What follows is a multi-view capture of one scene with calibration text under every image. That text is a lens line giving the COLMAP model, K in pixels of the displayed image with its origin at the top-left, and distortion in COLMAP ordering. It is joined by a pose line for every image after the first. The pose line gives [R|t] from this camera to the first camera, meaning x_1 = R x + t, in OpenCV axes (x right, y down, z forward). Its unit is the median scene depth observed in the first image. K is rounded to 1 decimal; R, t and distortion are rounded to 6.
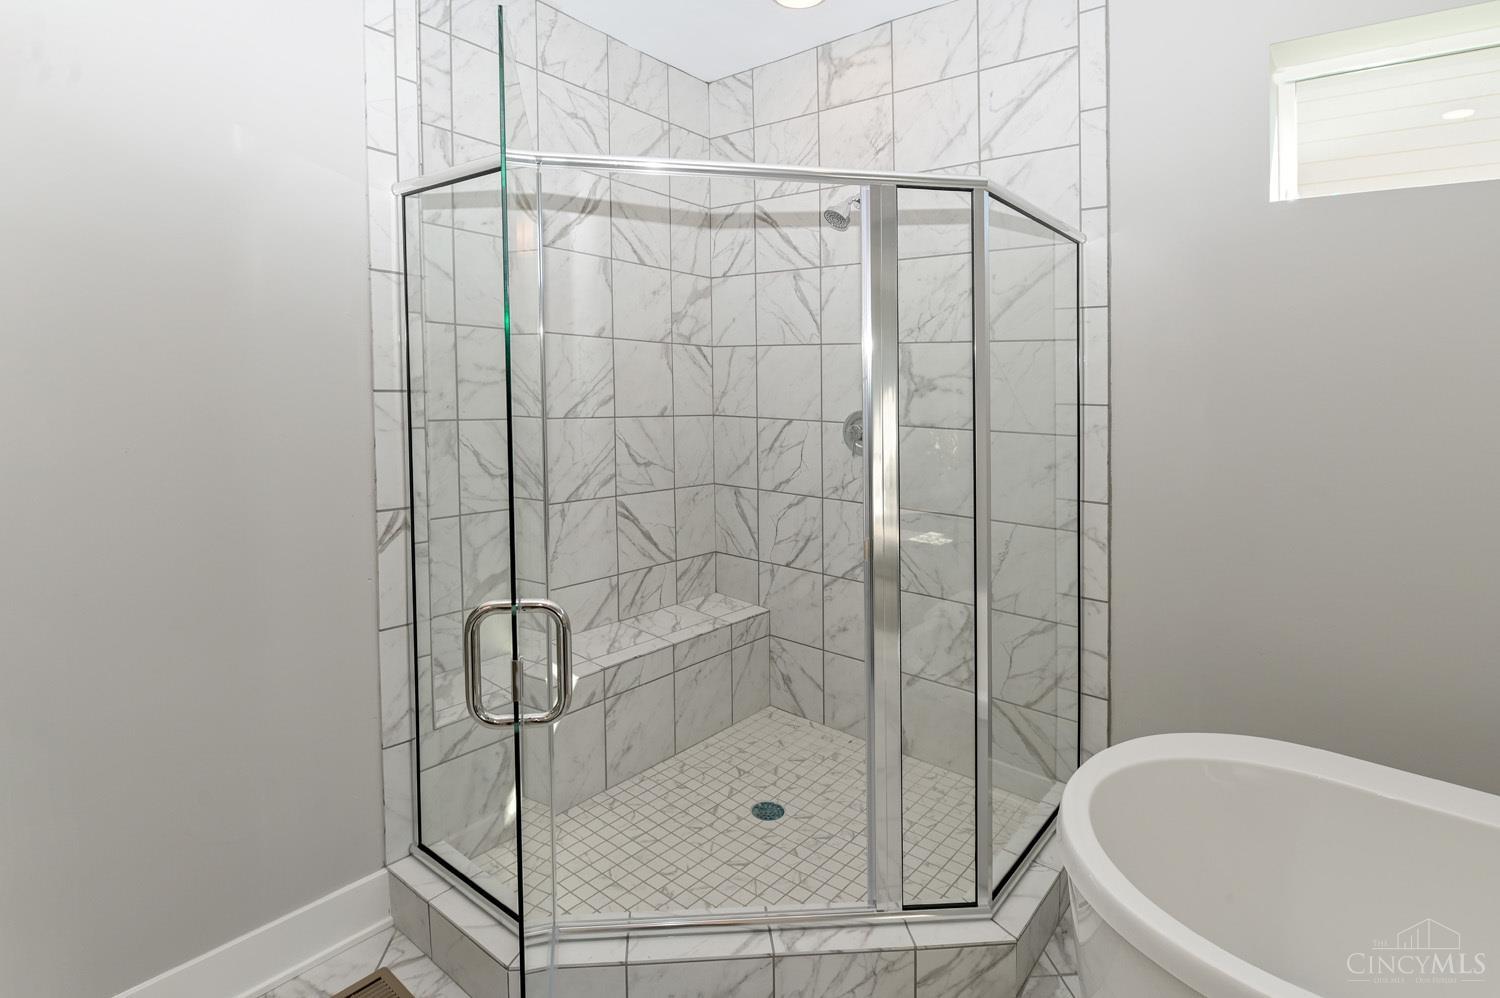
lens RADIAL K [[752.1, 0, 754.2], [0, 752.1, 400.2], [0, 0, 1]] dist [0.015165, -0.001238]
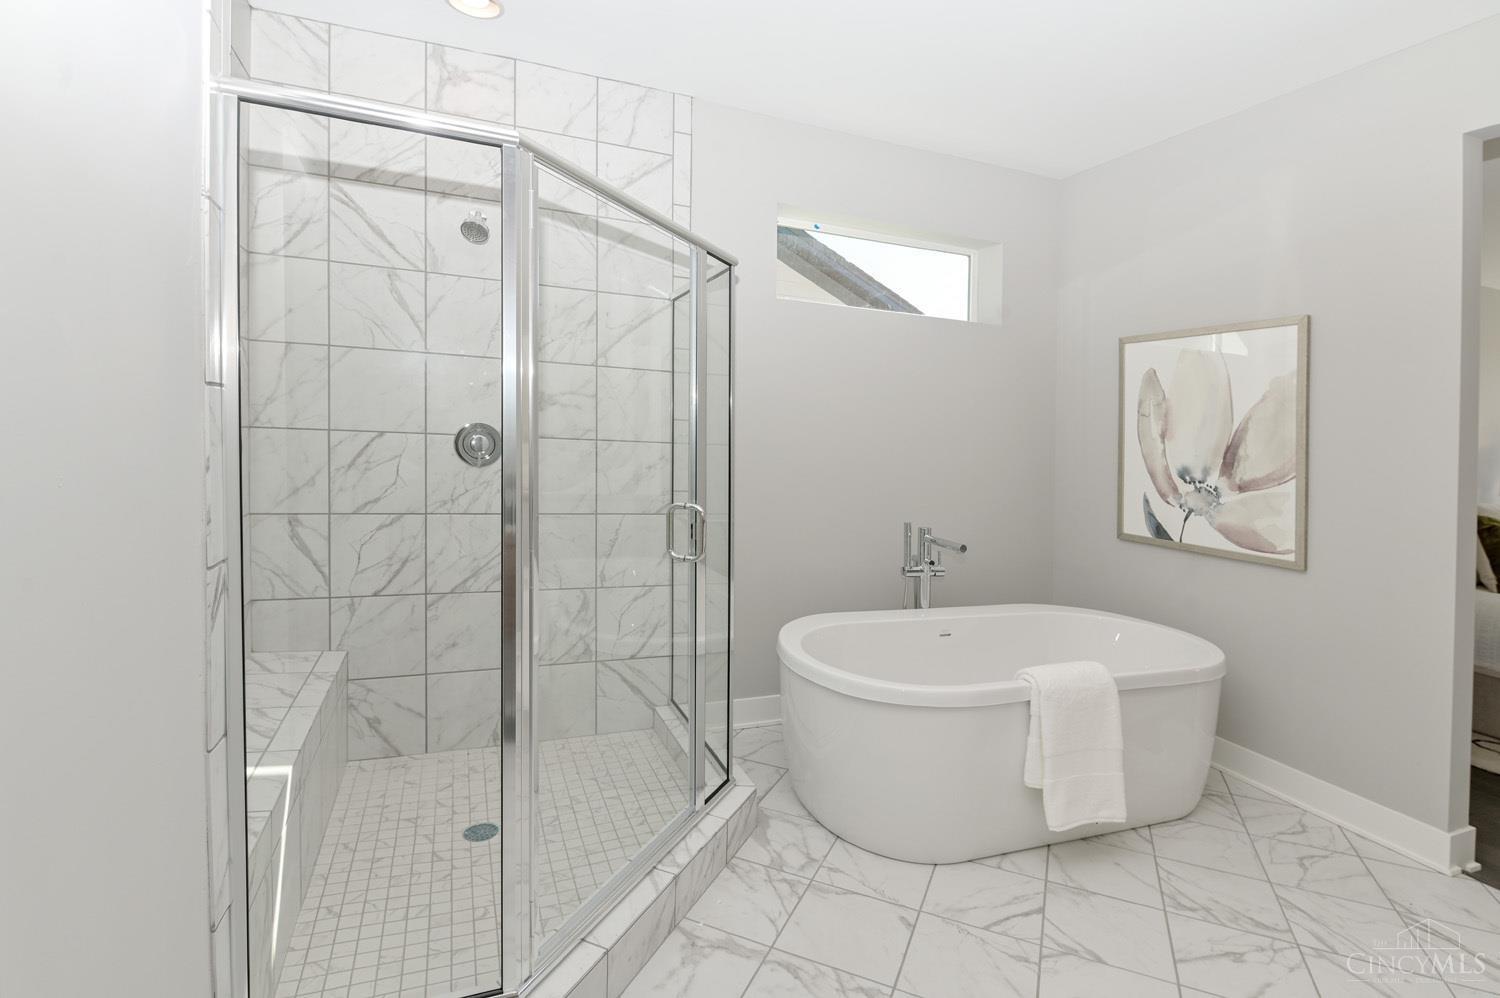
lens RADIAL K [[752.1, 0, 754.2], [0, 752.1, 400.2], [0, 0, 1]] dist [0.015165, -0.001238]
pose [[0.490163, 0.035127, 0.870923, -0.538854], [-0.016372, 0.999382, -0.031094, 0.008930], [-0.871477, 0.000983, 0.490435, 0.168893]]
